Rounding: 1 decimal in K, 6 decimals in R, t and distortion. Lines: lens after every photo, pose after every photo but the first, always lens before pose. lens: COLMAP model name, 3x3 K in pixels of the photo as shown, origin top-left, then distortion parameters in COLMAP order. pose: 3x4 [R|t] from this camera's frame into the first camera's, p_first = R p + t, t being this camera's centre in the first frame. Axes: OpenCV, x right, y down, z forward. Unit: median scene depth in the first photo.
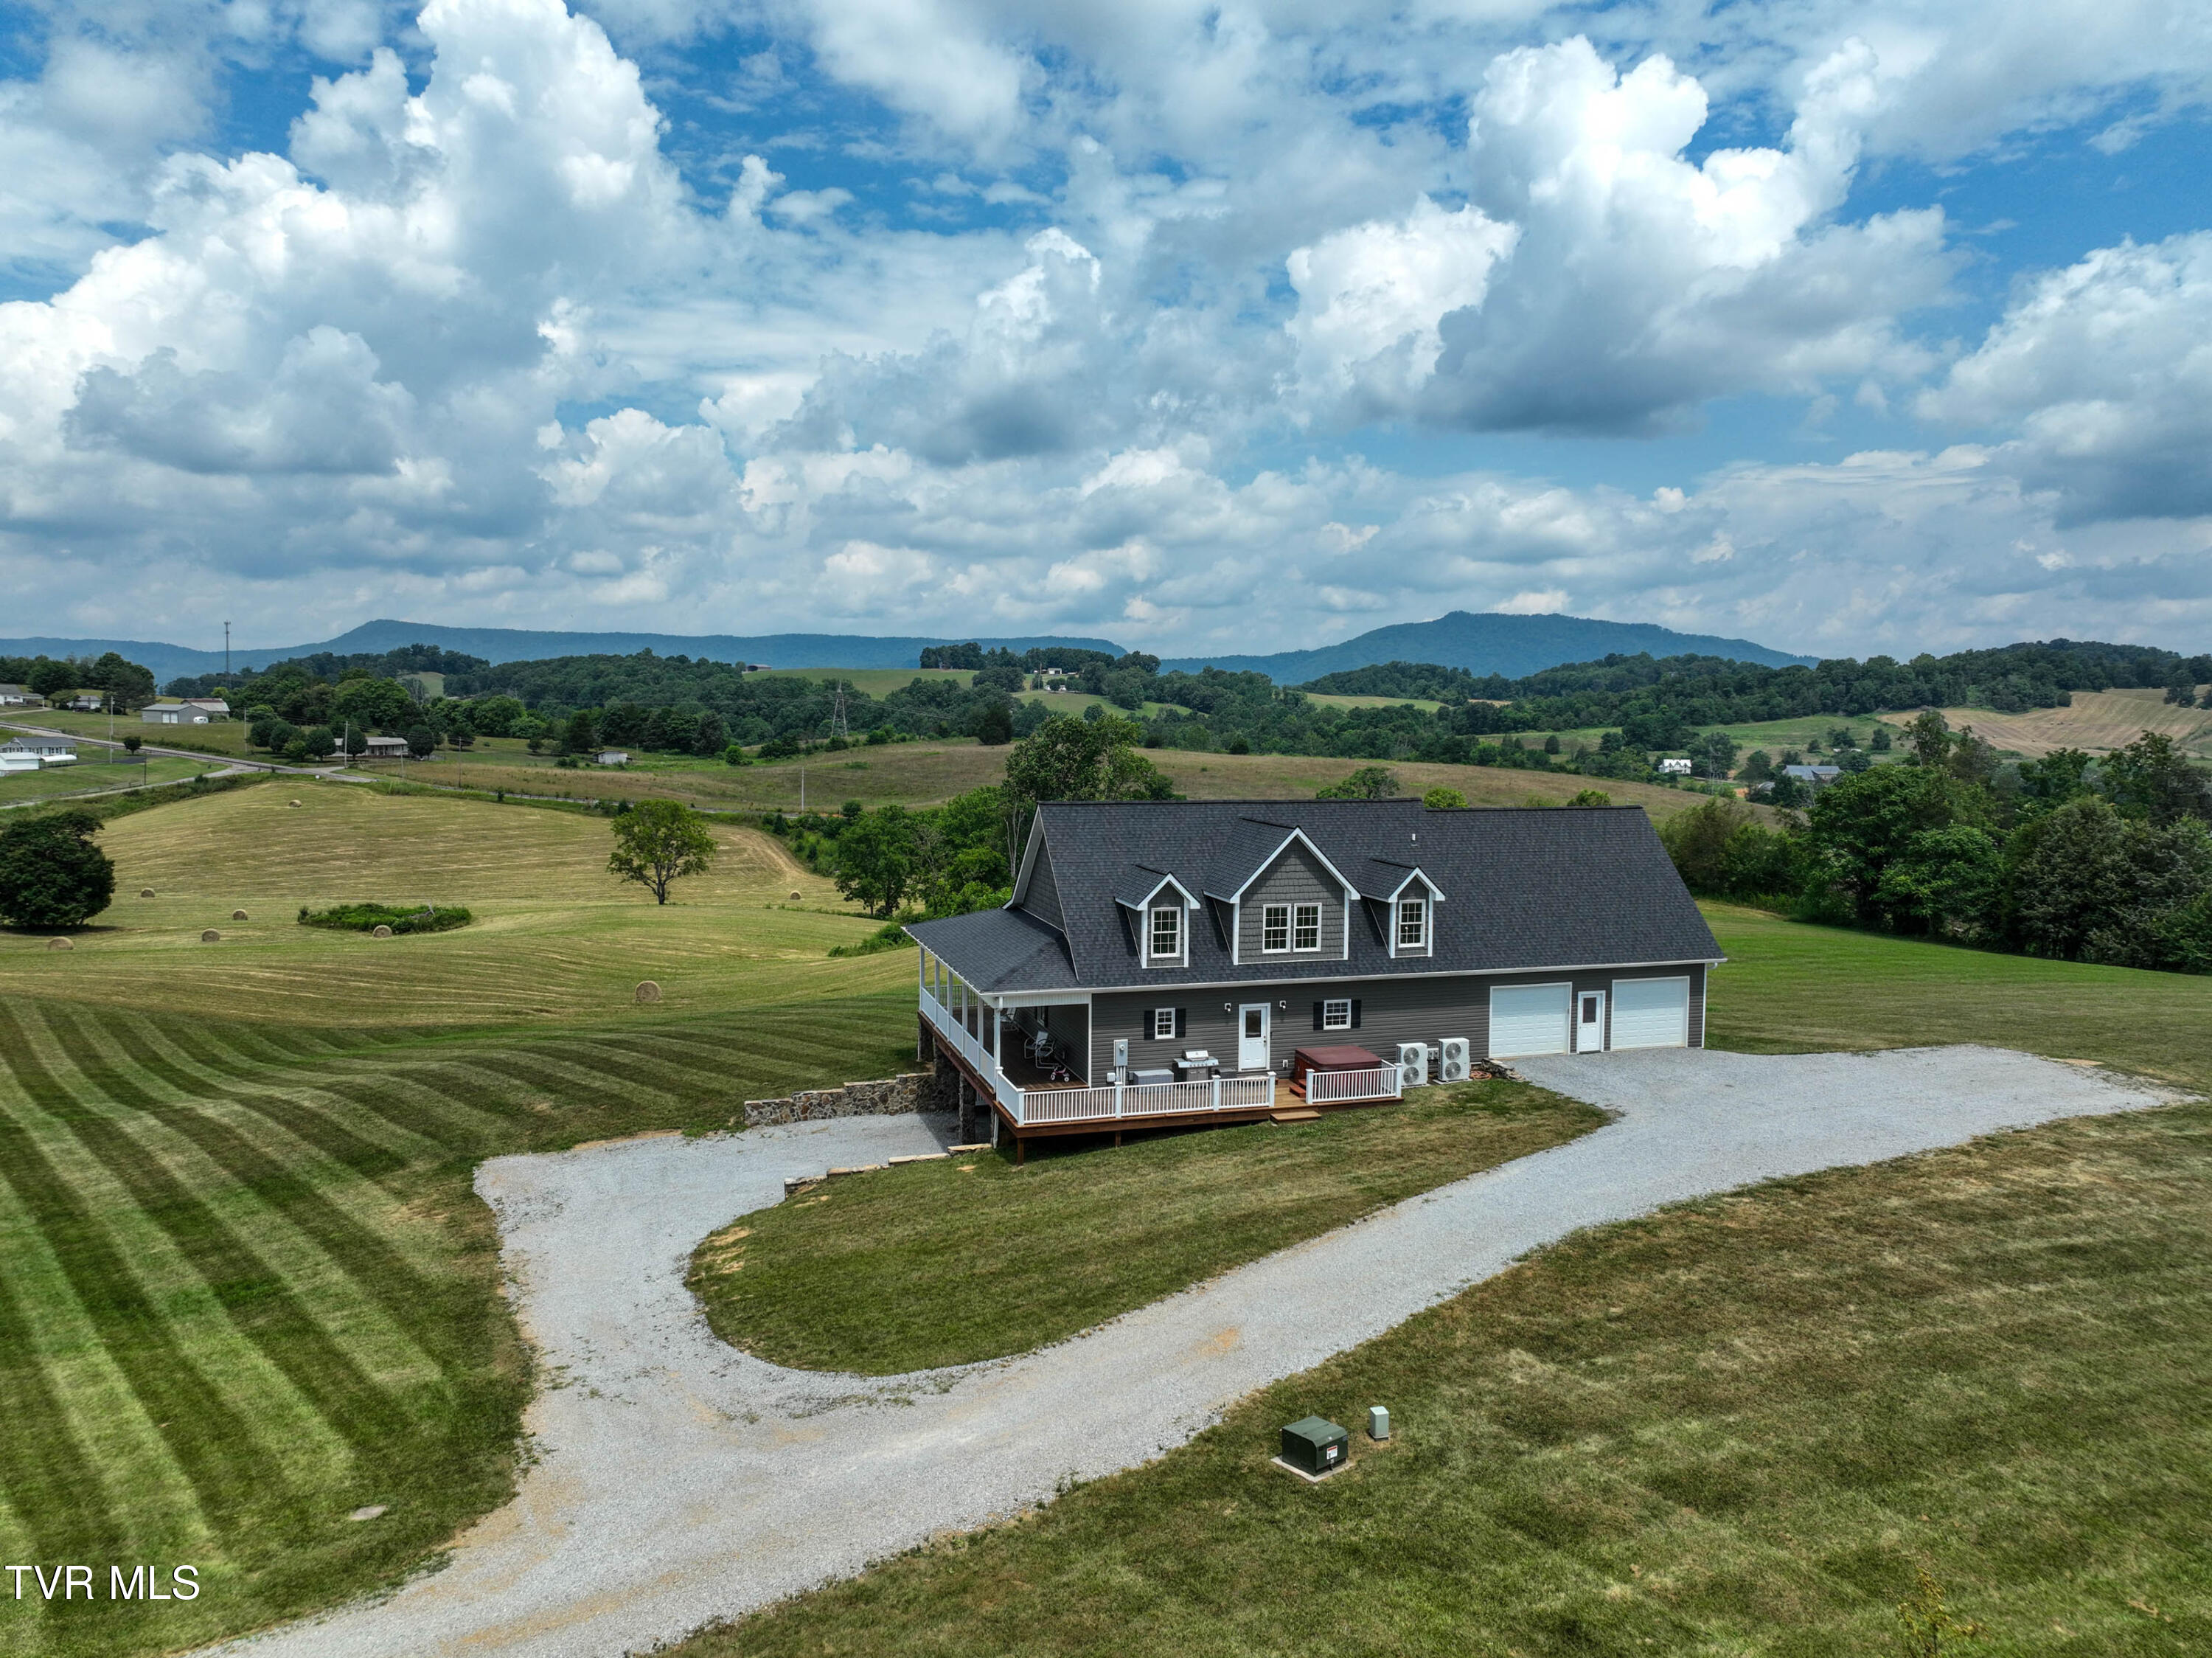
lens RADIAL K [[1542.3, 0, 1106.0], [0, 1542.3, 829.0], [0, 0, 1]] dist [-0.000838, 0.006302]
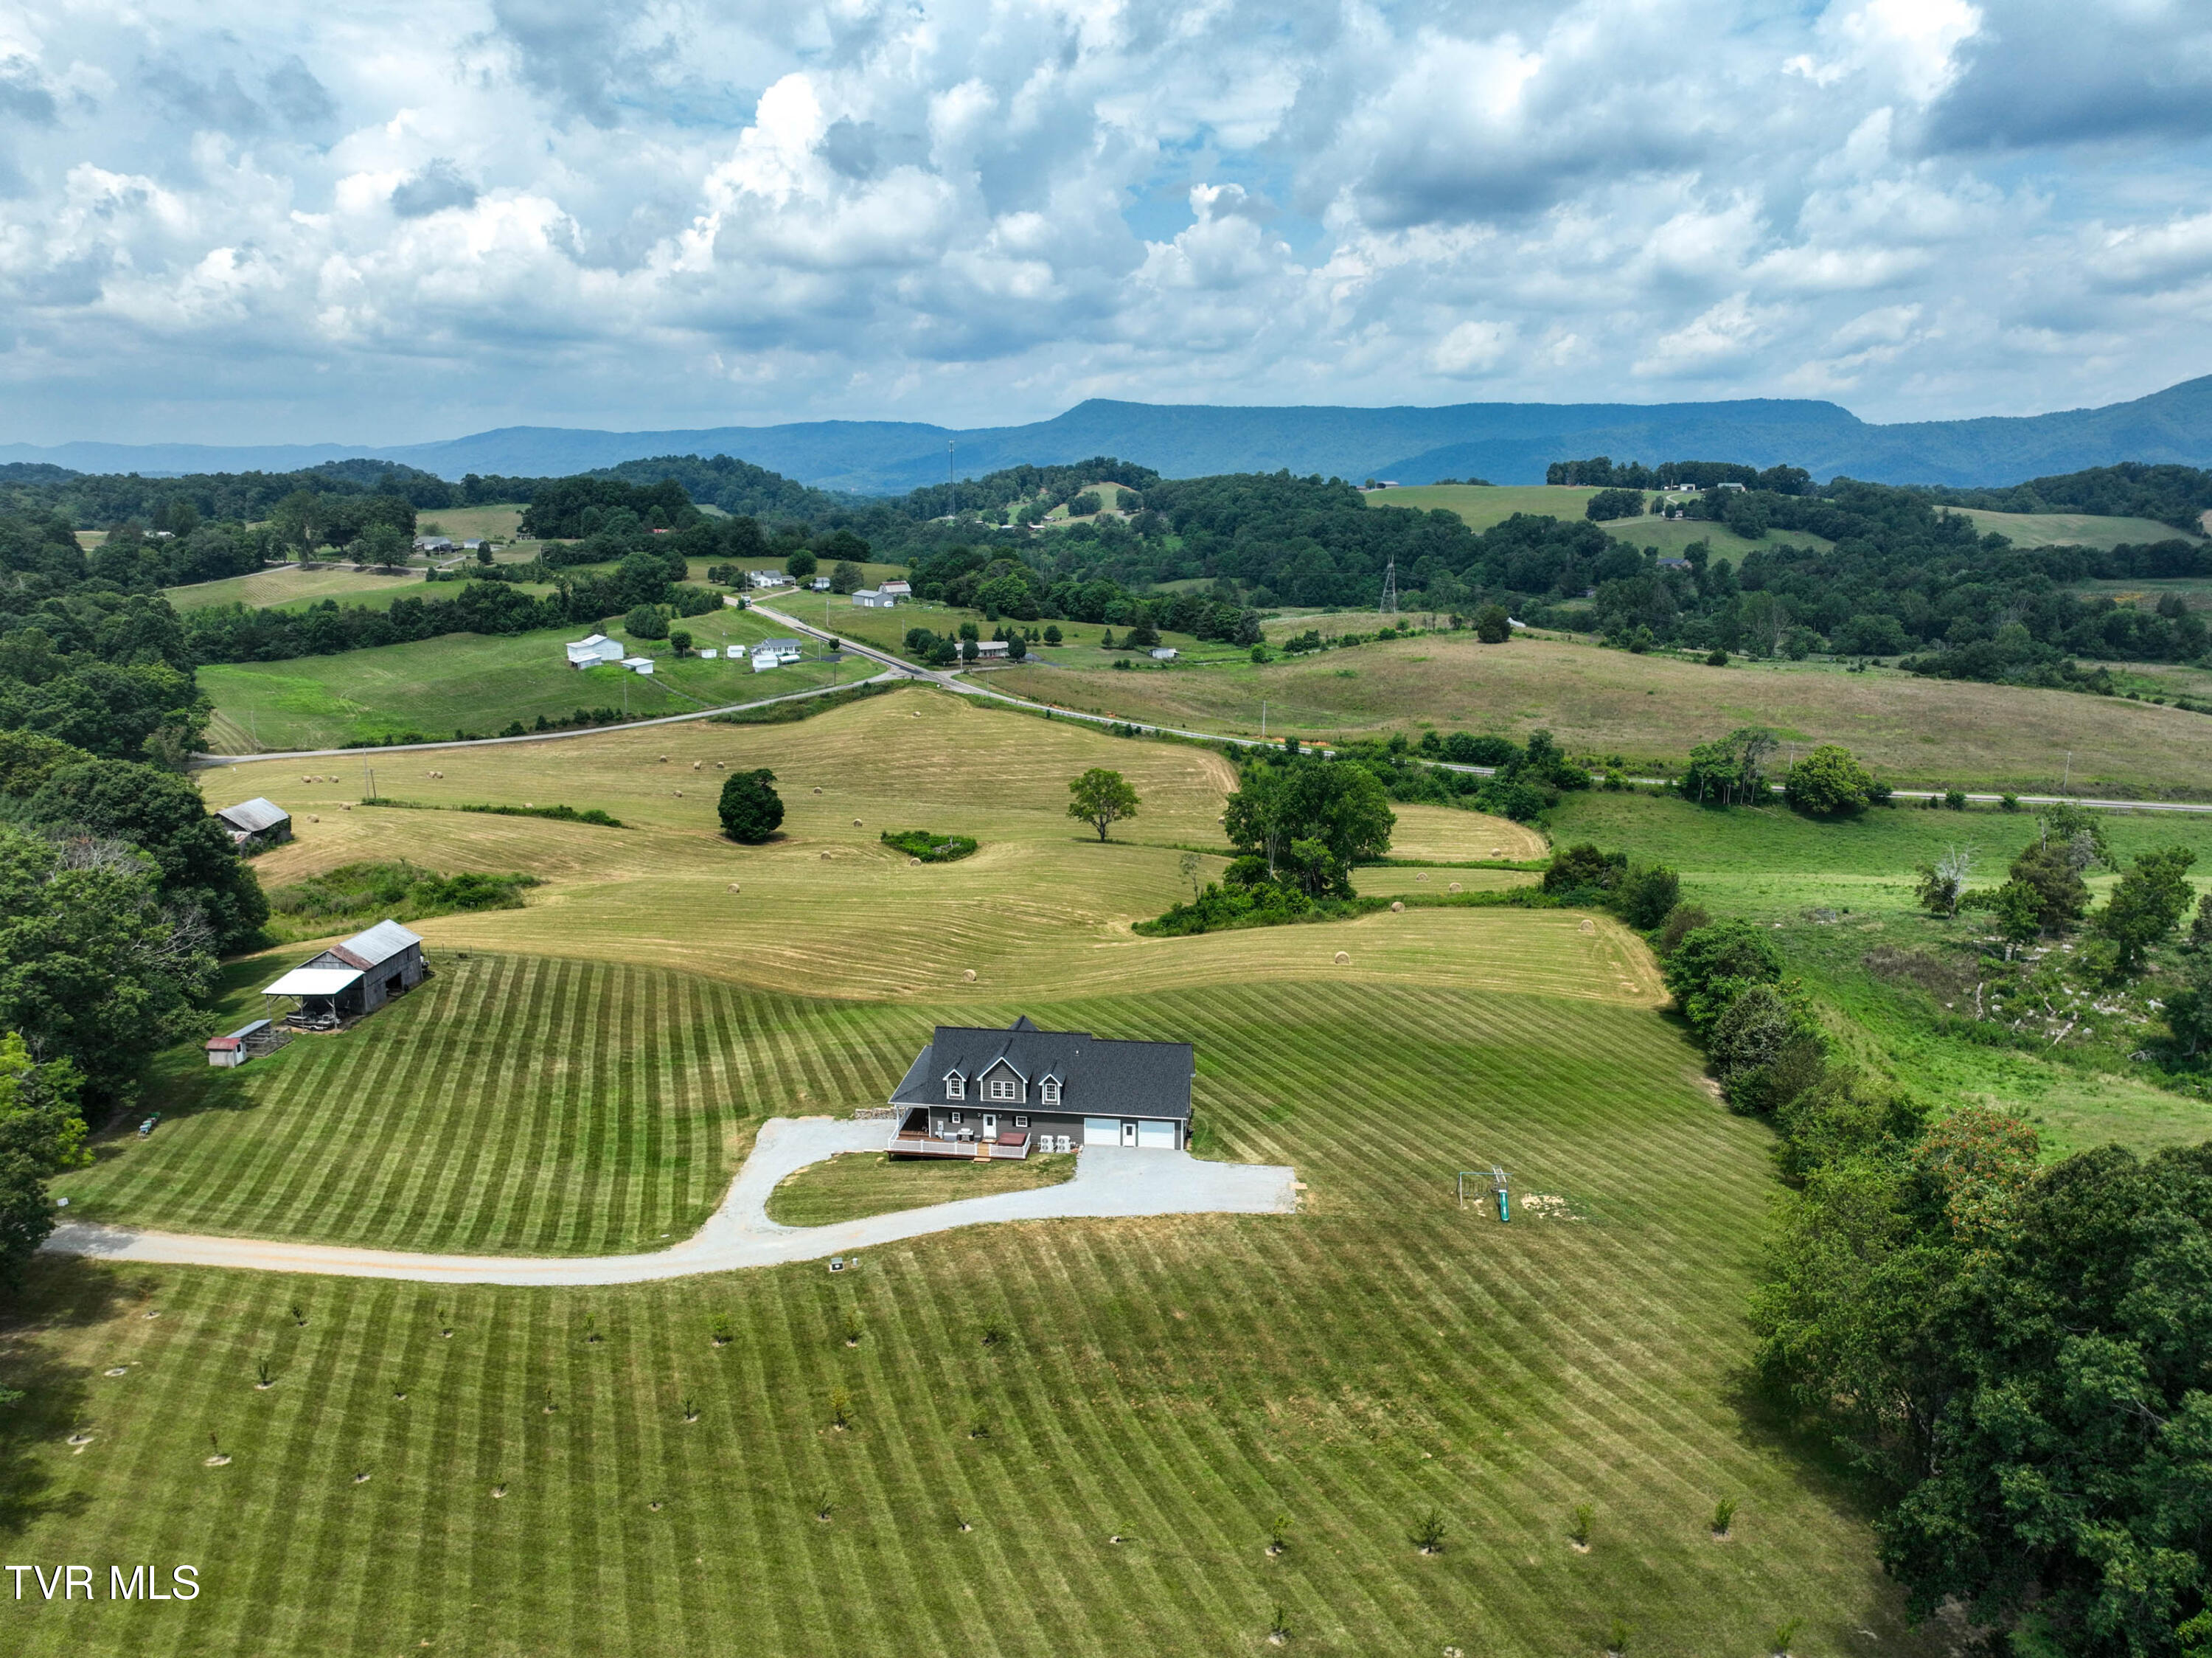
lens RADIAL K [[1542.3, 0, 1106.0], [0, 1542.3, 829.0], [0, 0, 1]] dist [-0.000838, 0.006302]
pose [[0.907251, 0.087749, -0.411334, 0.676033], [-0.025094, 0.987545, 0.155323, -0.406123], [0.419840, -0.130595, 0.898153, -0.654874]]
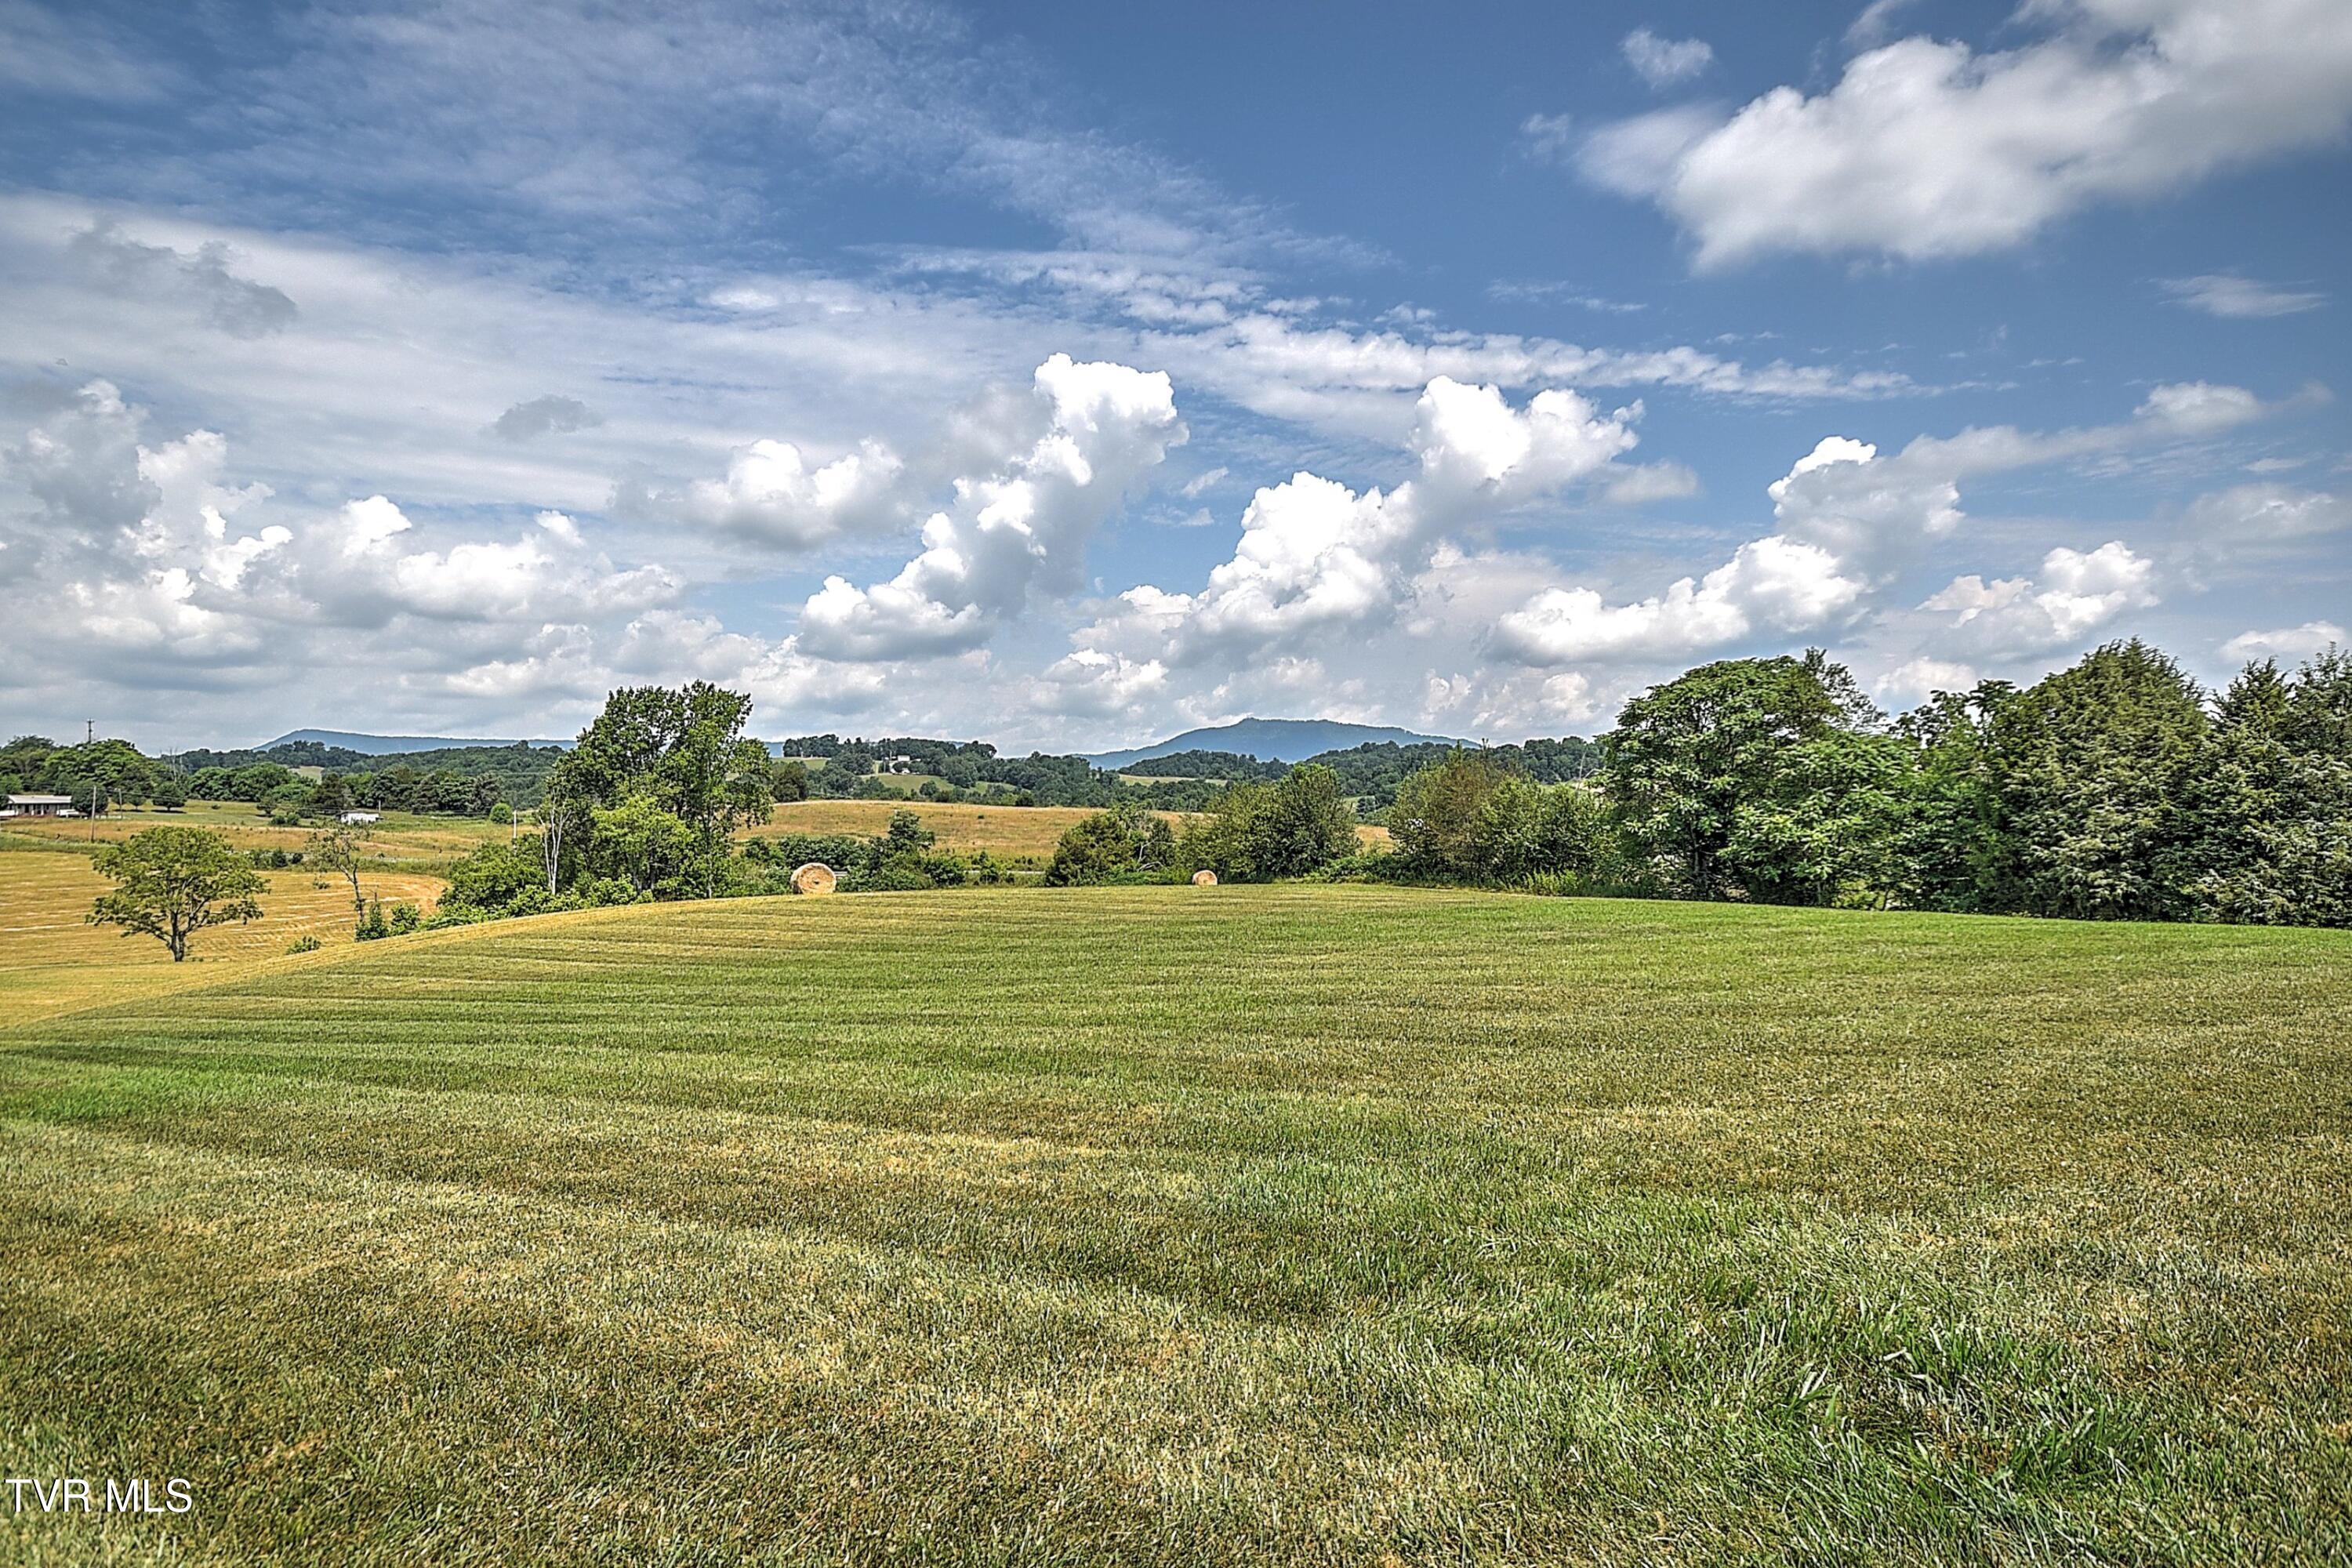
lens RADIAL K [[1247.4, 0, 1176.0], [0, 1247.4, 784.0], [0, 0, 1]] dist [0.001265, 0.033586]
pose [[0.986918, -0.011380, 0.160824, 0.230805], [0.025815, 0.995790, -0.087957, 0.061500], [-0.159146, 0.090958, 0.983056, 0.621013]]
